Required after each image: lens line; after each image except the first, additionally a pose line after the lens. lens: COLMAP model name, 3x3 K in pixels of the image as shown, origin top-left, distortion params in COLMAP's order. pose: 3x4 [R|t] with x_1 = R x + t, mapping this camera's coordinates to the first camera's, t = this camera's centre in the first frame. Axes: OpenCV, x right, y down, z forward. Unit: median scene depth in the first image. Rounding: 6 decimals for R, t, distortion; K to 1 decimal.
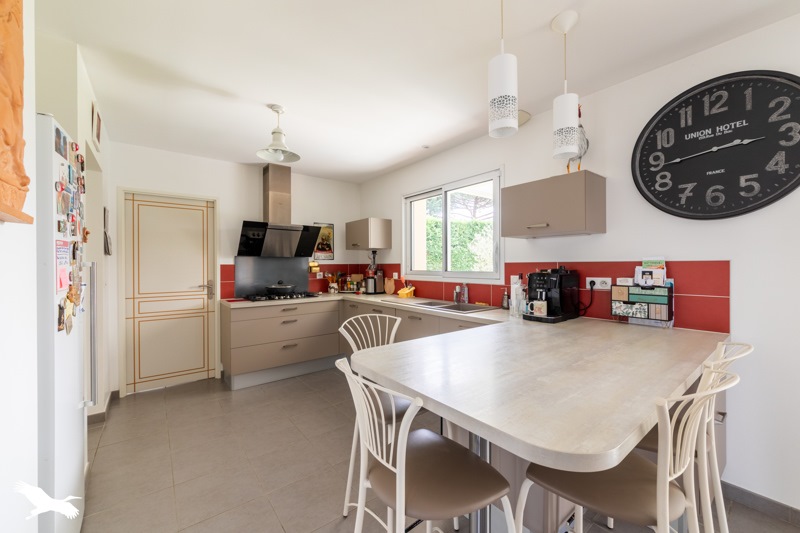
lens RADIAL K [[319.6, 0, 401.8], [0, 319.6, 266.1], [0, 0, 1]] dist [-0.001223, -0.000044]
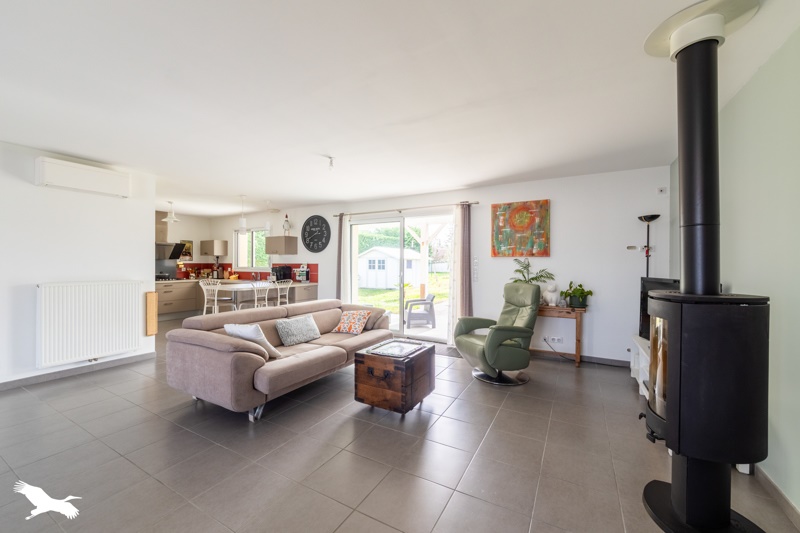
lens RADIAL K [[319.6, 0, 395.8], [0, 319.6, 269.2], [0, 0, 1]] dist [-0.001223, -0.000044]
pose [[0.926385, 0.006262, 0.376526, 0.194215], [-0.009262, 0.999938, 0.006157, 0.007325], [-0.376464, -0.009192, 0.926386, -1.250300]]
